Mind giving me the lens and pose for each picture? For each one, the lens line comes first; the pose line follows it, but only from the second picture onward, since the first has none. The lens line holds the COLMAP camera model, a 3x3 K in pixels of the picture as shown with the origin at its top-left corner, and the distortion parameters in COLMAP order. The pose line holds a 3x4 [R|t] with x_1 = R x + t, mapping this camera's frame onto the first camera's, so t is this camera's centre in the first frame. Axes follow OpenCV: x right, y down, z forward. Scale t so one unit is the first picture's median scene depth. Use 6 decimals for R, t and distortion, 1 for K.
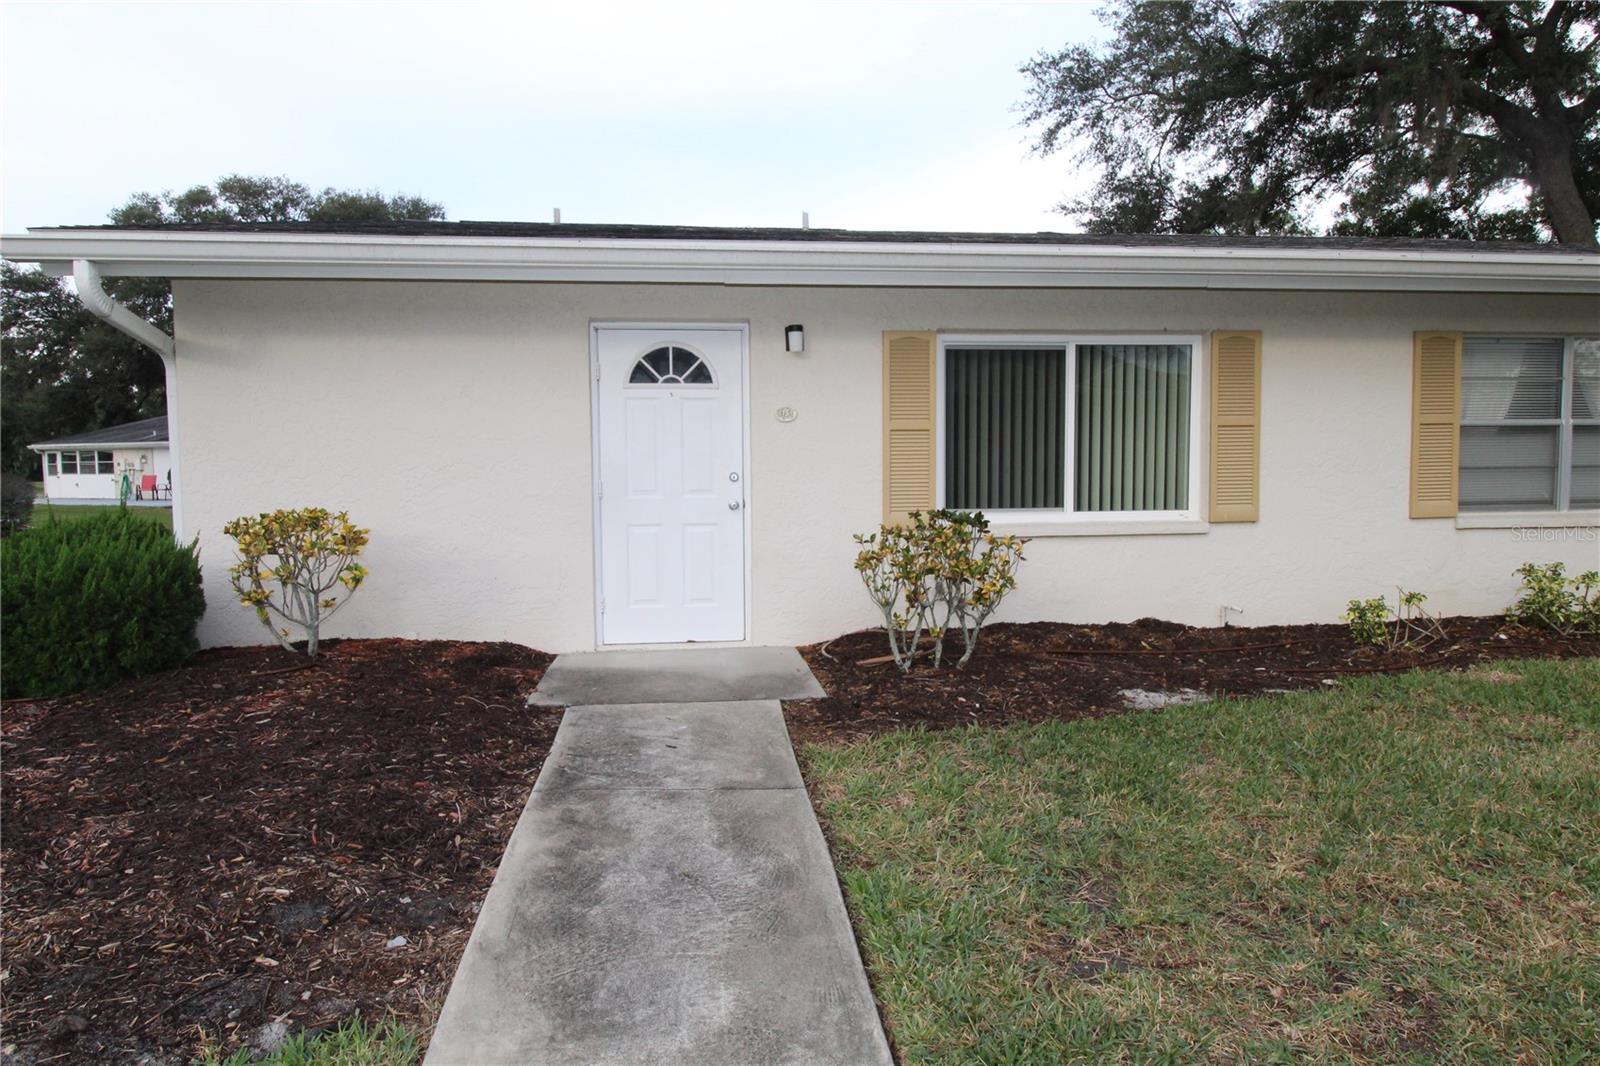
lens RADIAL K [[961.6, 0, 800.0], [0, 961.6, 533.0], [0, 0, 1]] dist [0.001648, 0.001079]
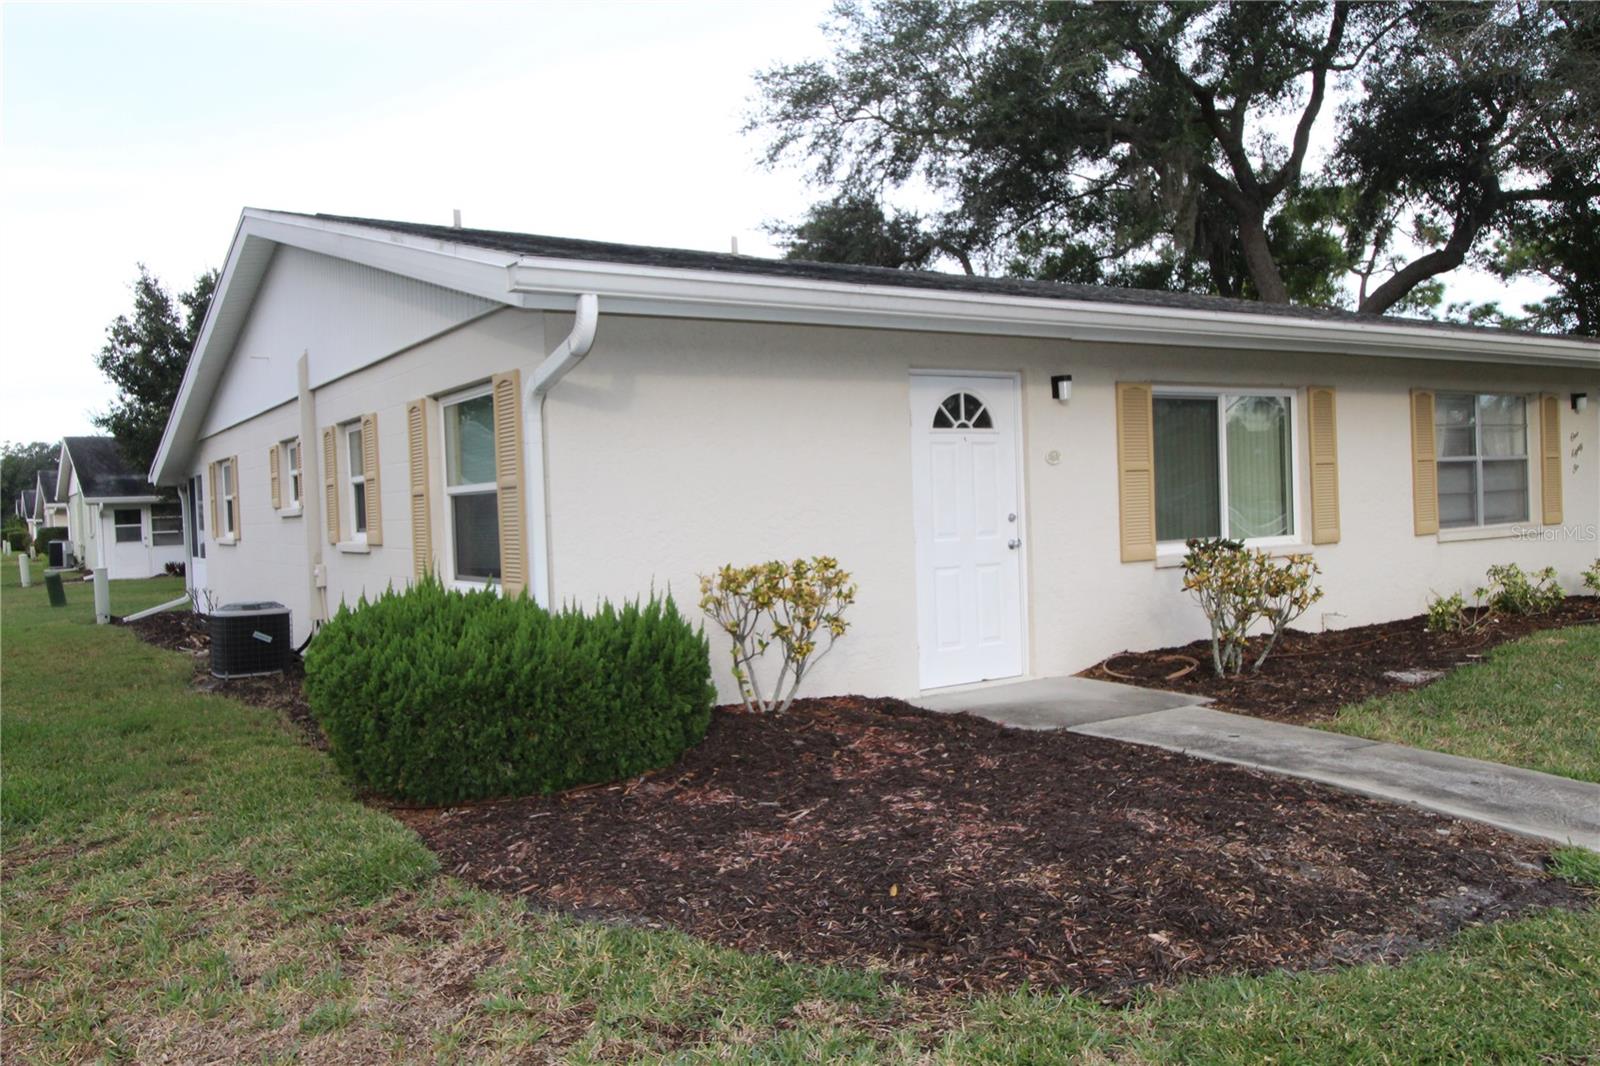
lens RADIAL K [[1253.6, 0, 800.0], [0, 1253.6, 533.0], [0, 0, 1]] dist [0.009035, 0.001005]
pose [[0.887836, -0.036296, 0.458726, -0.889129], [0.065233, 0.996744, -0.047387, 0.007690], [-0.455512, 0.071996, 0.887313, -0.098104]]
